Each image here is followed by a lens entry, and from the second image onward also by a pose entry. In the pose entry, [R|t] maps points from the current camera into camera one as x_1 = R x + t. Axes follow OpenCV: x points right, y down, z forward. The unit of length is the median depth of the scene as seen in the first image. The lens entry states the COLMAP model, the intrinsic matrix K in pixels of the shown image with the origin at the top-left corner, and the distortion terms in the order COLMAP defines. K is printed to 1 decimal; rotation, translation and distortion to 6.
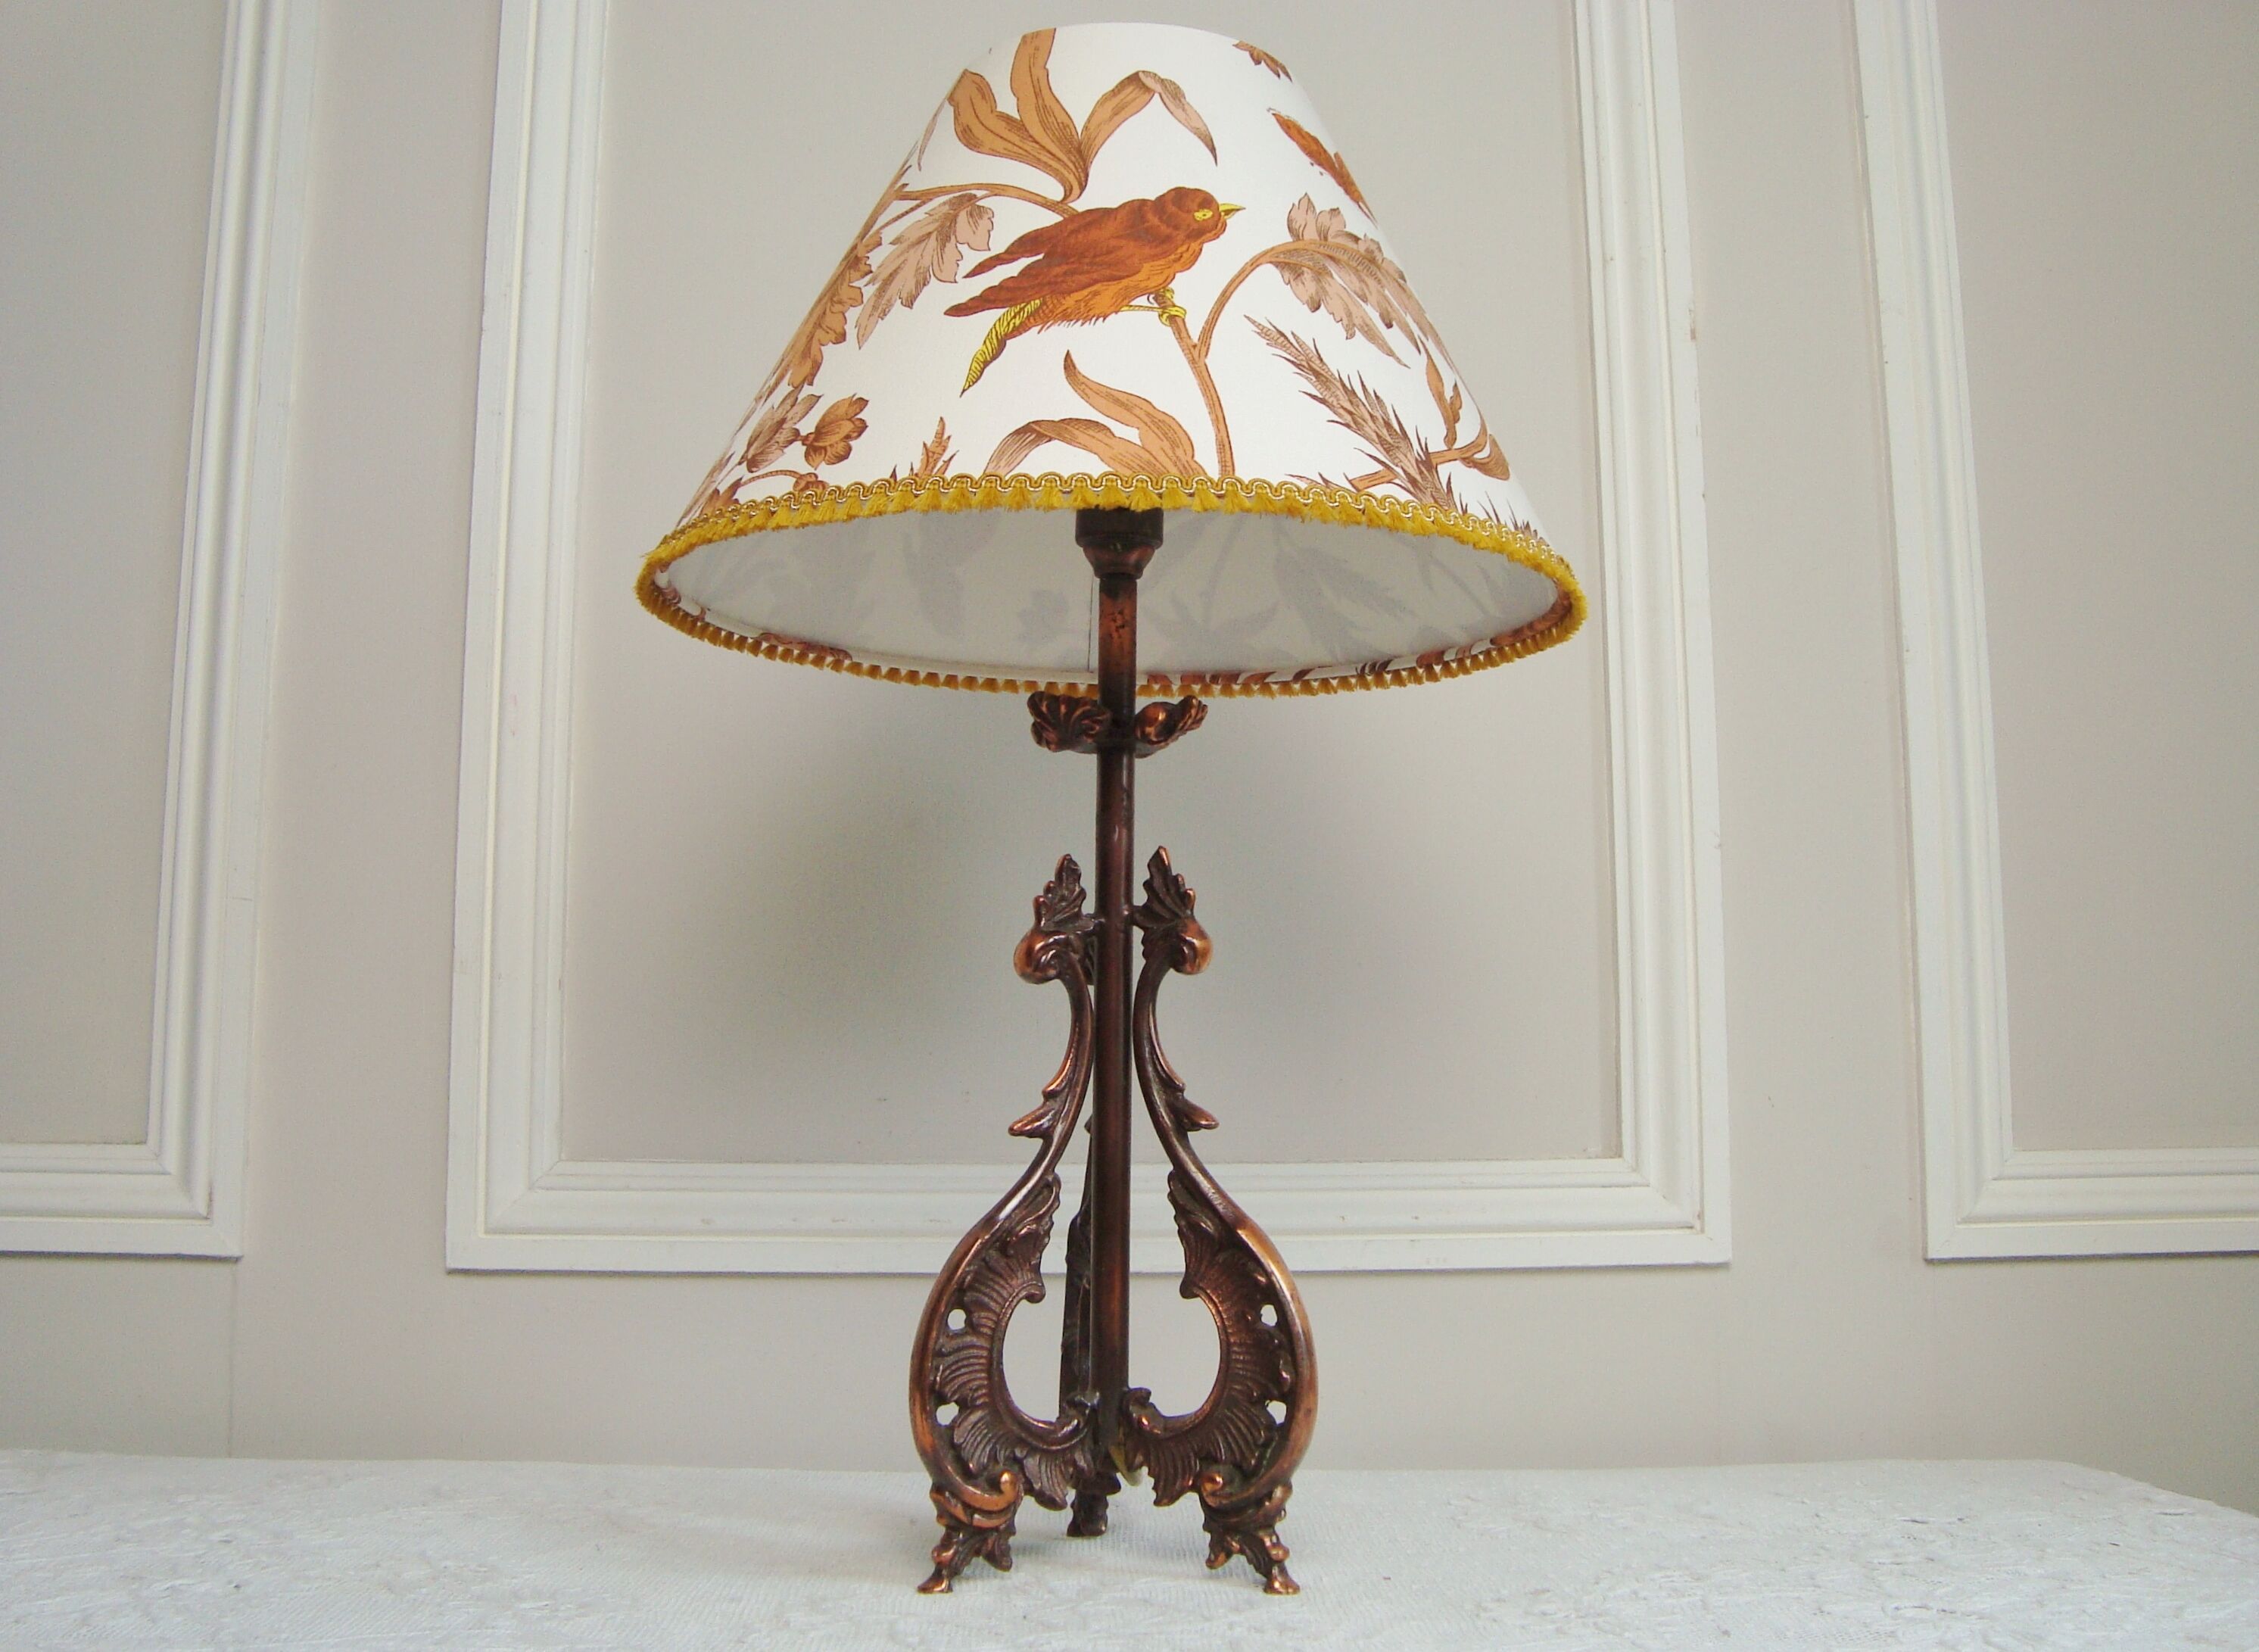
lens RADIAL K [[2189.9, 0, 1151.4], [0, 2189.9, 830.8], [0, 0, 1]] dist [-0.188382, 0.120057]
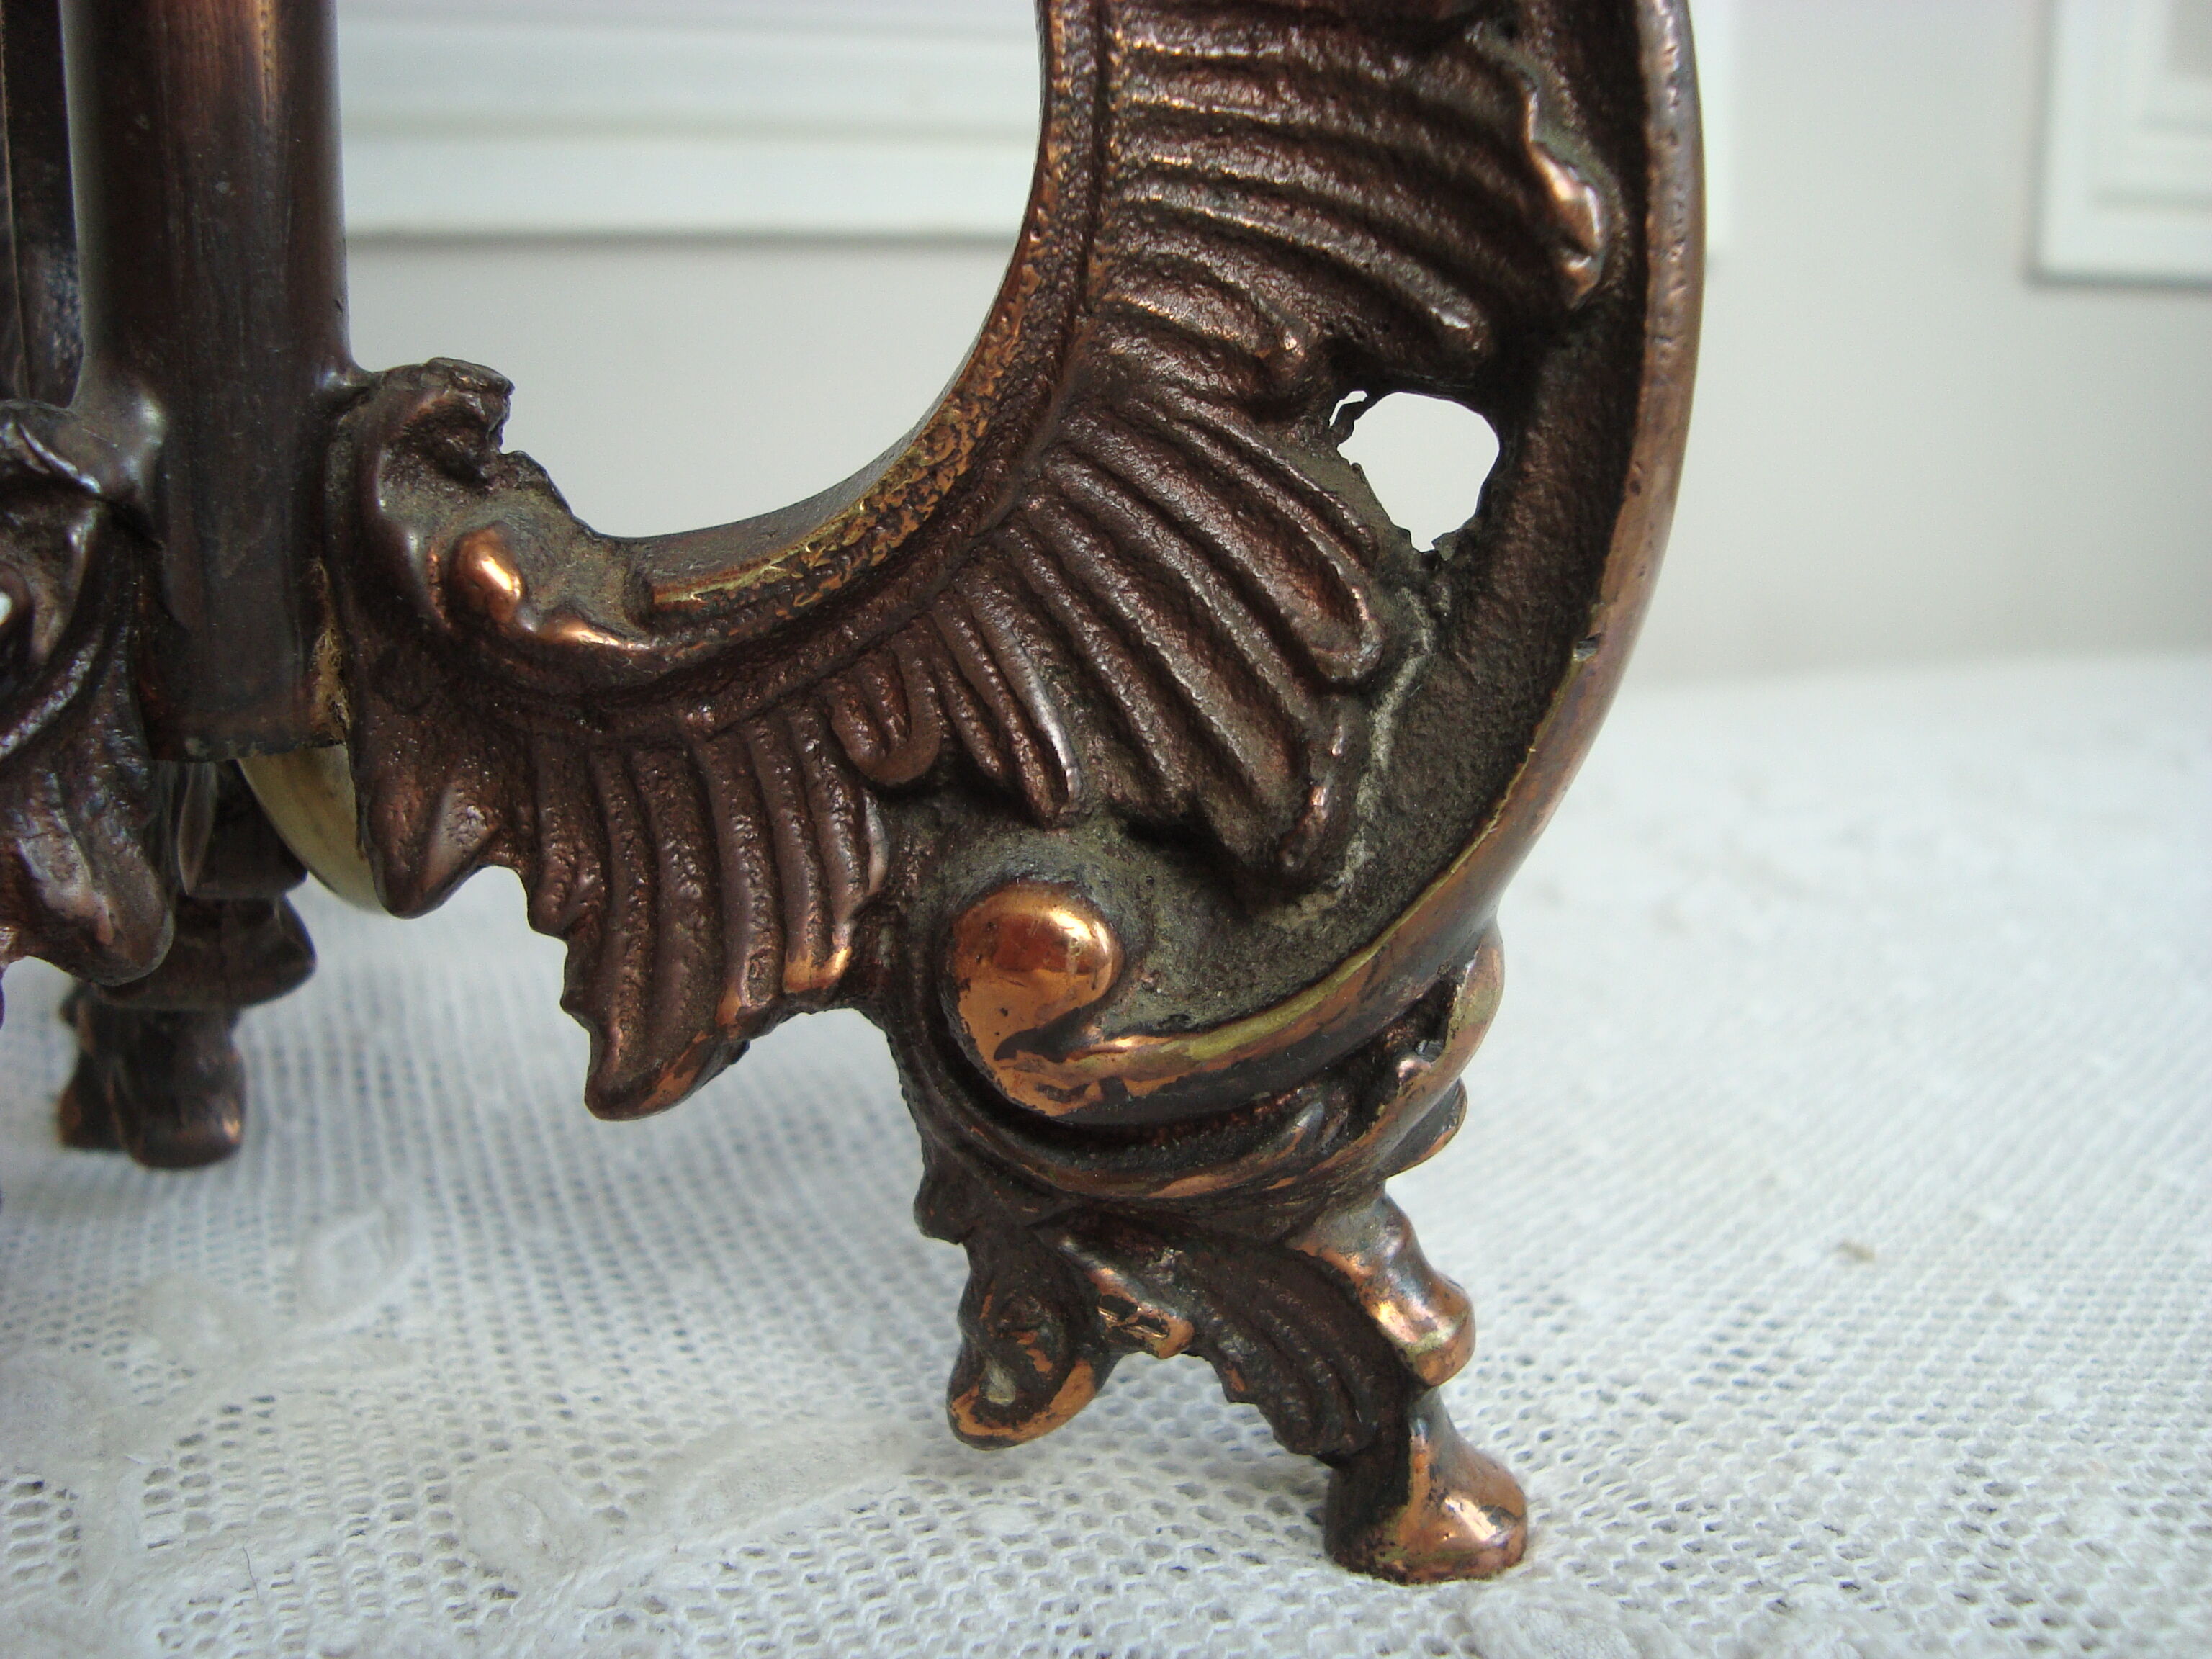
lens RADIAL K [[2115.6, 0, 1106.0], [0, 2115.6, 829.5], [0, 0, 1]] dist [-0.172905, 0.012210]
pose [[0.910524, -0.091761, 0.403145, -0.022307], [-0.056181, 0.938559, 0.340516, 0.225877], [-0.409621, -0.332697, 0.849425, 0.809259]]
